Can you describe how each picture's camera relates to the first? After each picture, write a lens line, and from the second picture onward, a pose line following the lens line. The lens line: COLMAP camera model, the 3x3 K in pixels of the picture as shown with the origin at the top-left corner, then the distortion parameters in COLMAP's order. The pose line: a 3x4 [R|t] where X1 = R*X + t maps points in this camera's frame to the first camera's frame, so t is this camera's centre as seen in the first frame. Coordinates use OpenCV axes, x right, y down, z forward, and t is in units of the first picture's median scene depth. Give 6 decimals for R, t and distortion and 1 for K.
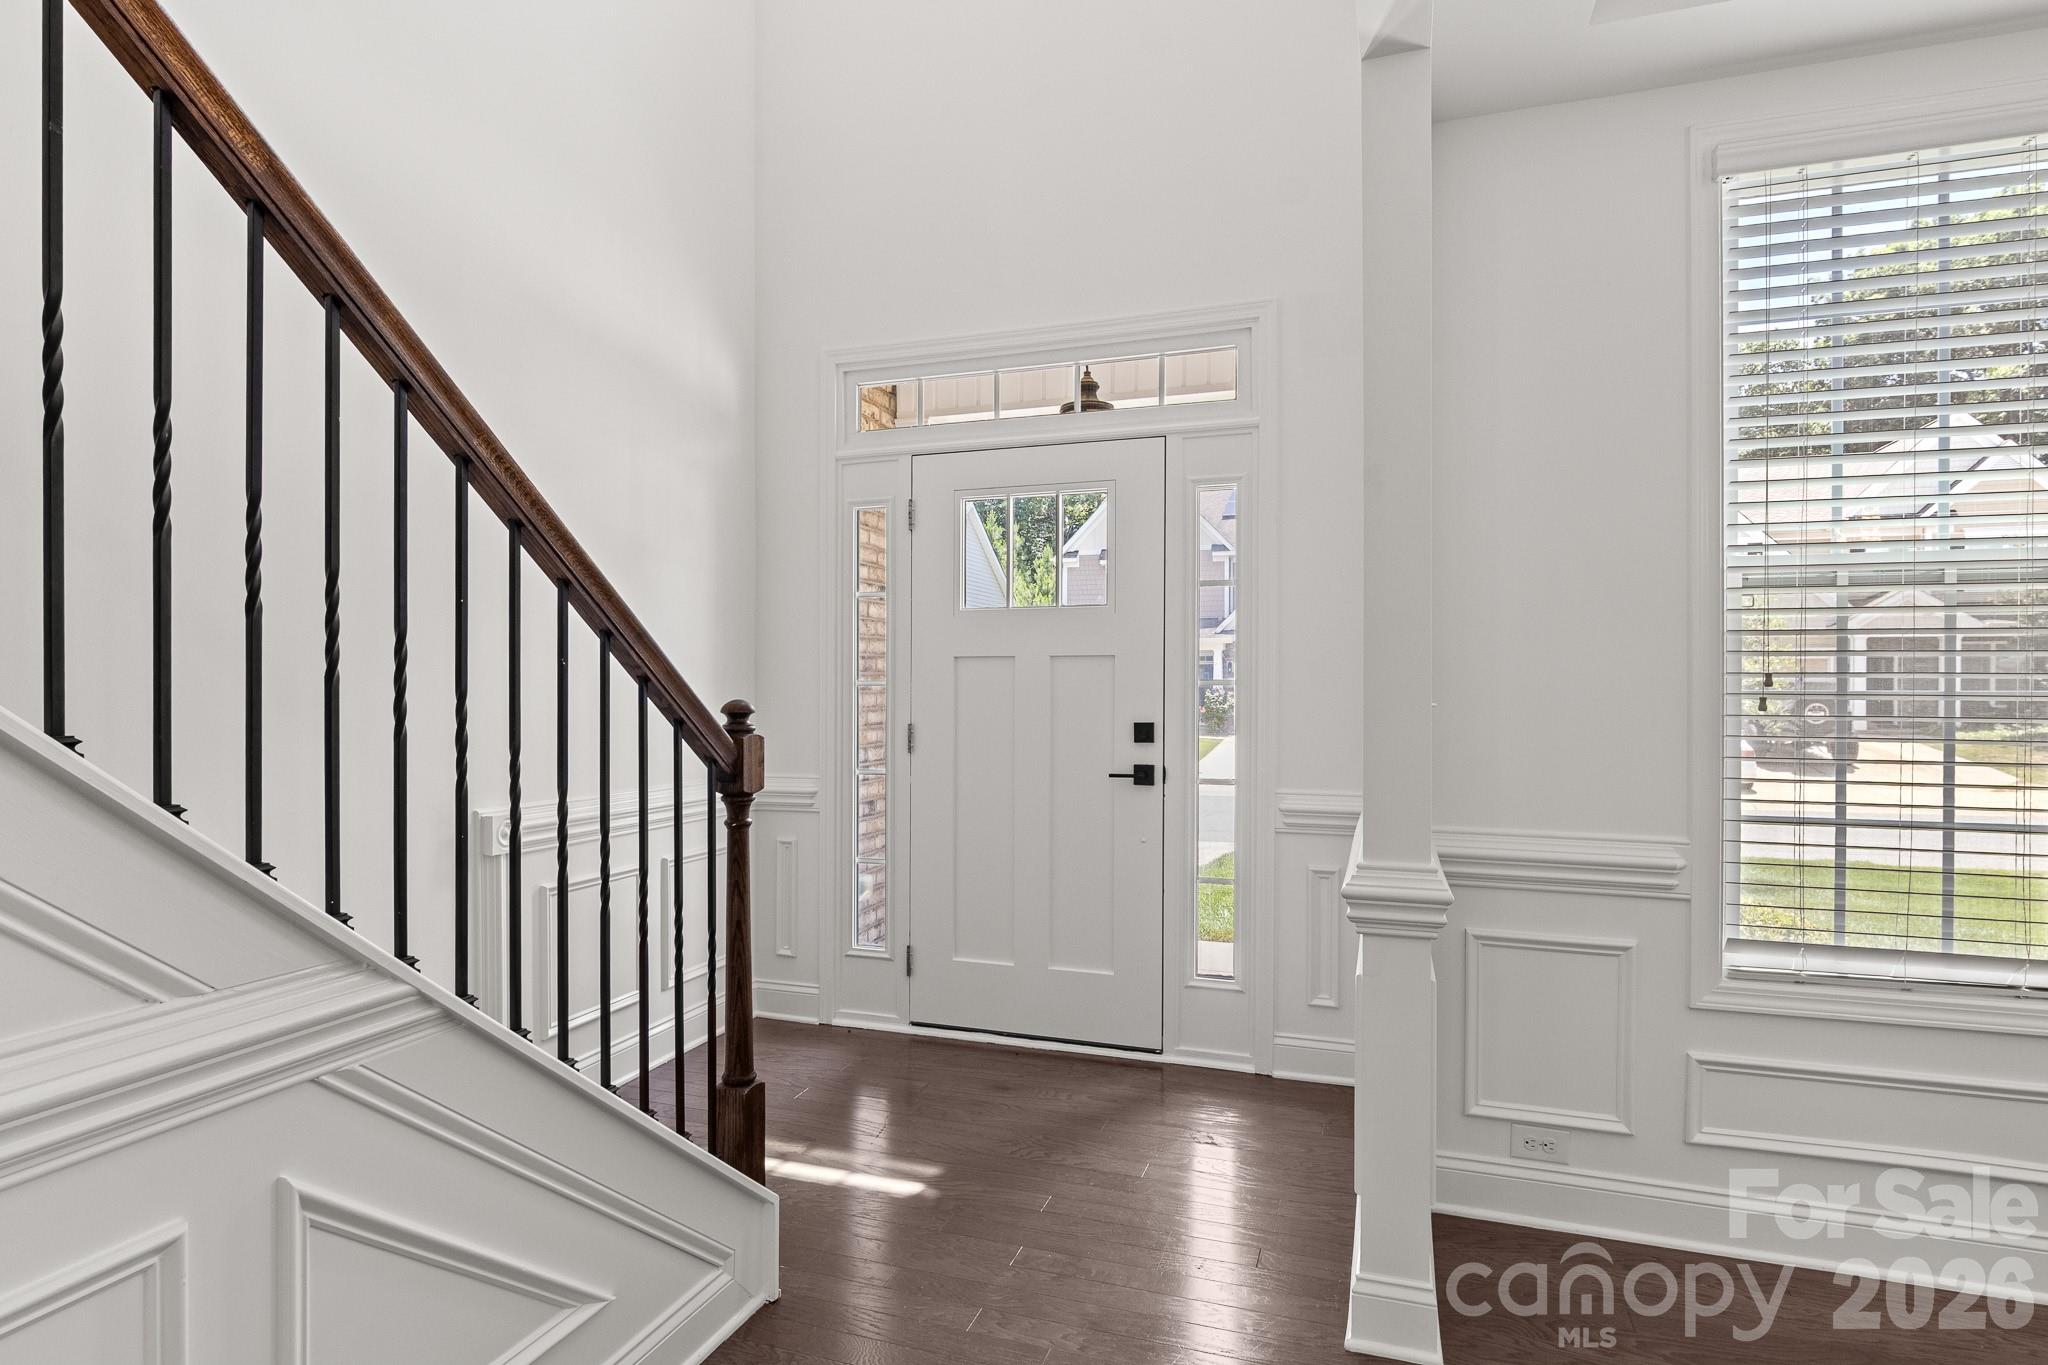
lens RADIAL K [[1100.0, 0, 1017.4], [0, 1100.0, 698.3], [0, 0, 1]] dist [0.001129, 0.000393]
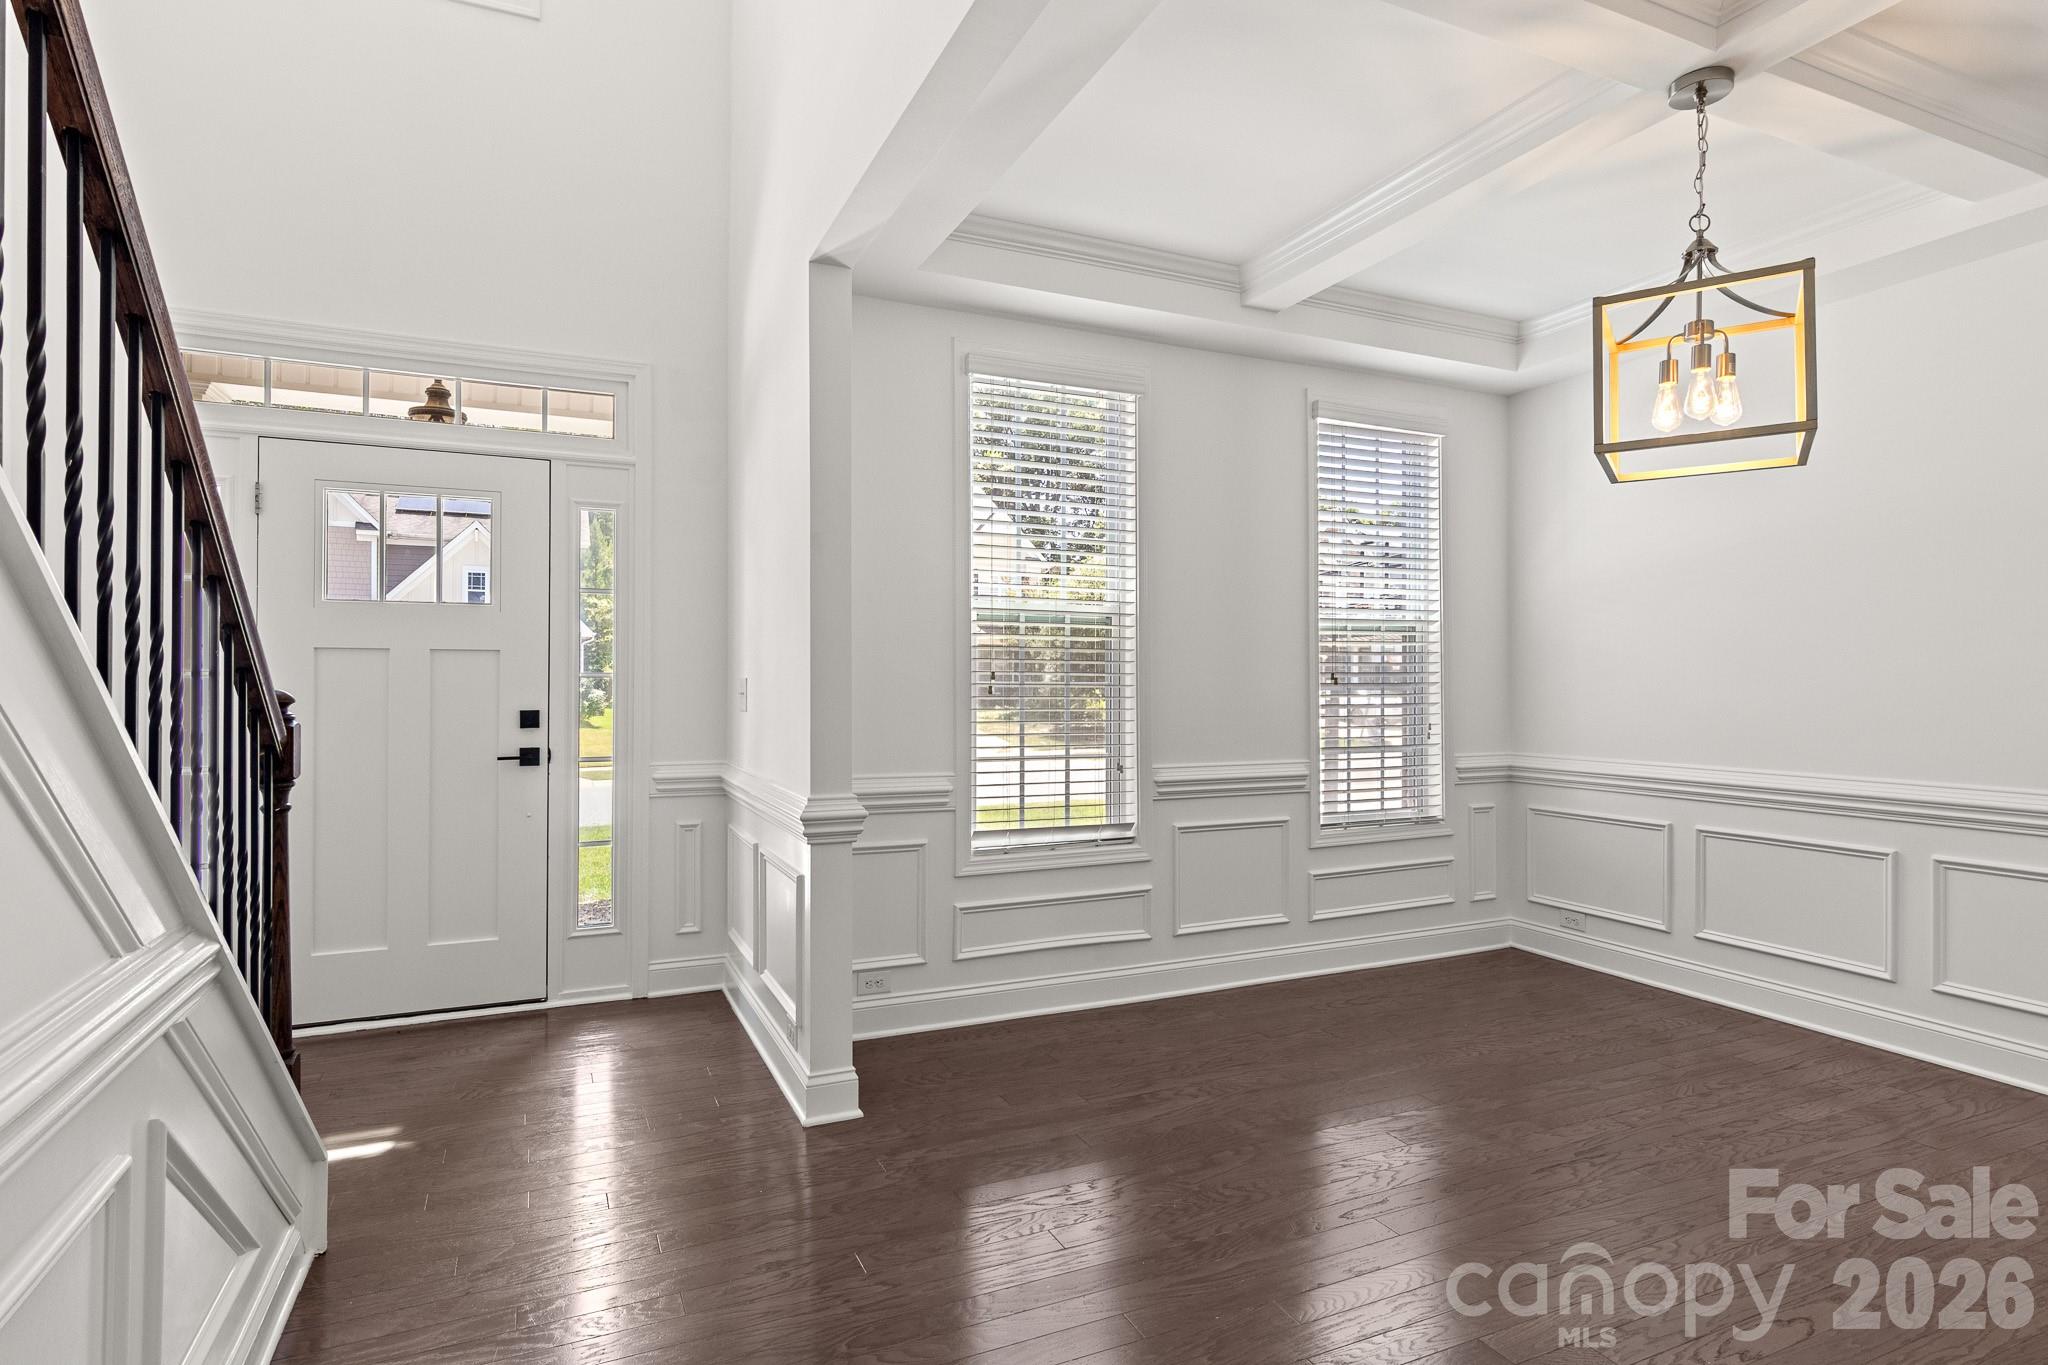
lens RADIAL K [[1061.2, 0, 1022.6], [0, 1061.2, 678.5], [0, 0, 1]] dist [0.002924, 0.000348]
pose [[0.720822, 0.001609, 0.693118, -0.283683], [0.005769, 0.999949, -0.008321, 0.001475], [-0.693096, 0.009996, 0.720776, -0.140677]]
